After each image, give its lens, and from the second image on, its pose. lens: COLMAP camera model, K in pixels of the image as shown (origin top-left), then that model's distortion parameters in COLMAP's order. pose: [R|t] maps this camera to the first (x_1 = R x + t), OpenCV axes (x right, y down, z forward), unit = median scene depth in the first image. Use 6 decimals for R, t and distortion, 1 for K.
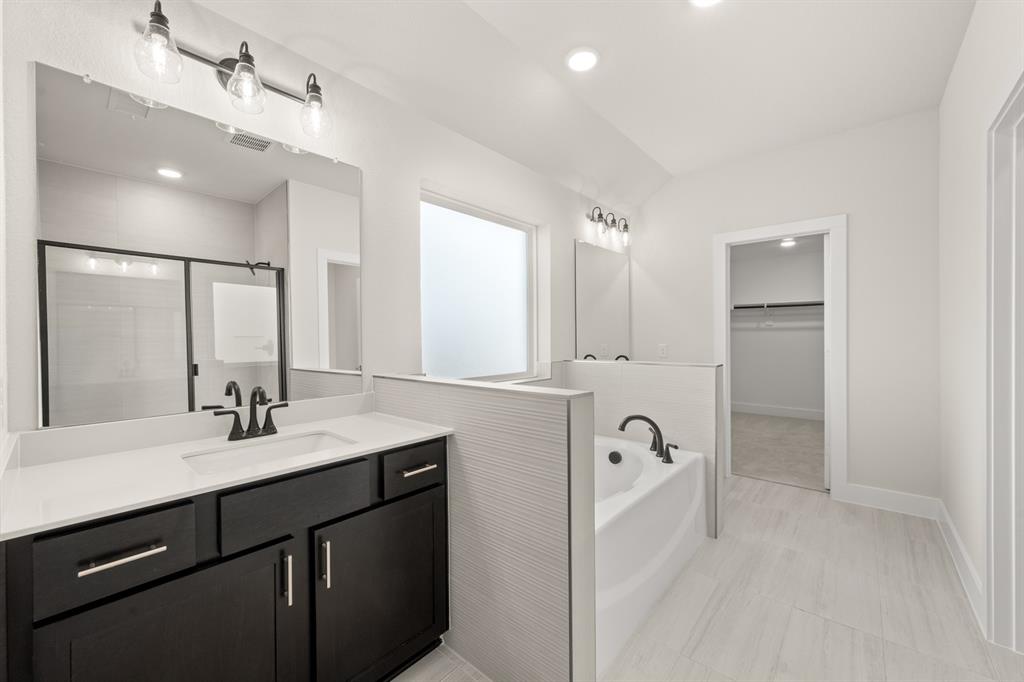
lens RADIAL K [[402.9, 0, 513.7], [0, 402.9, 338.7], [0, 0, 1]] dist [-0.001385, 0.000815]
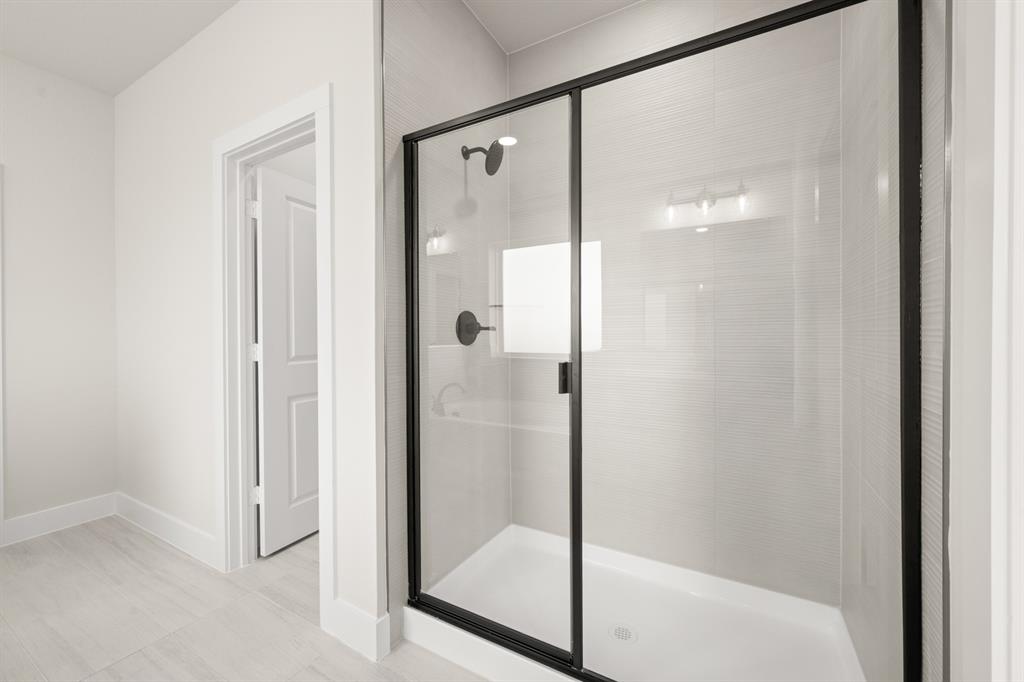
lens RADIAL K [[402.9, 0, 513.0], [0, 402.9, 340.3], [0, 0, 1]] dist [-0.001385, 0.000815]
pose [[-0.197472, 0.000124, 0.980308, -0.161182], [0.009870, 0.999950, 0.001862, 0.044213], [-0.980259, 0.010043, -0.197463, 0.331534]]
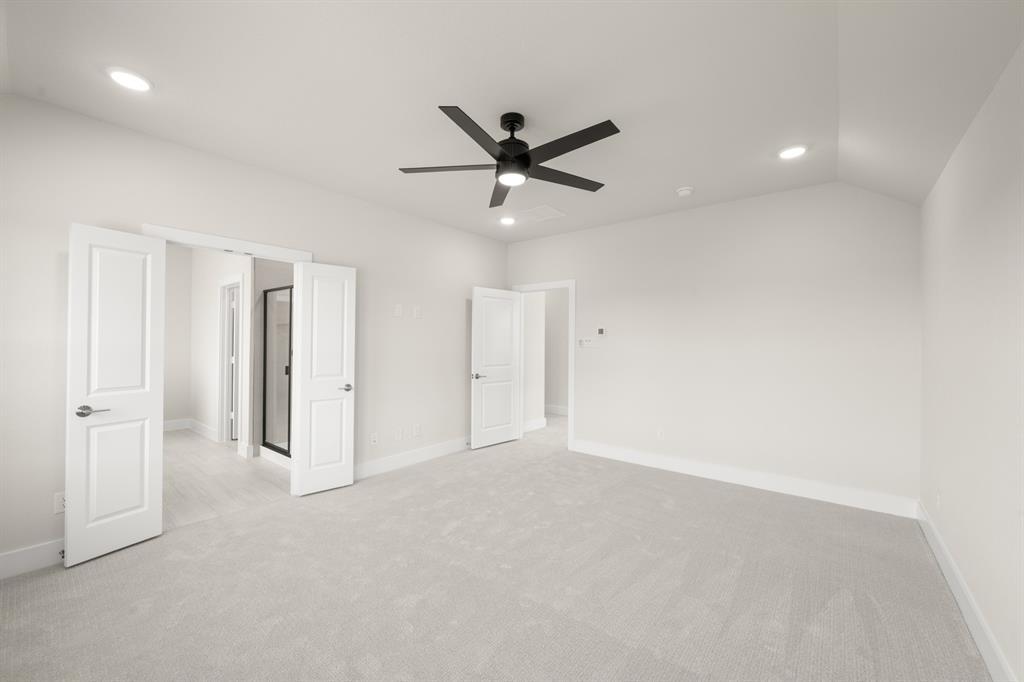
lens RADIAL K [[402.9, 0, 514.9], [0, 402.9, 339.7], [0, 0, 1]] dist [-0.001385, 0.000815]
pose [[-0.038685, 0.007732, 0.999222, -1.828705], [0.005903, 0.999954, -0.007509, -0.040349], [-0.999234, 0.005608, -0.038729, -1.051988]]
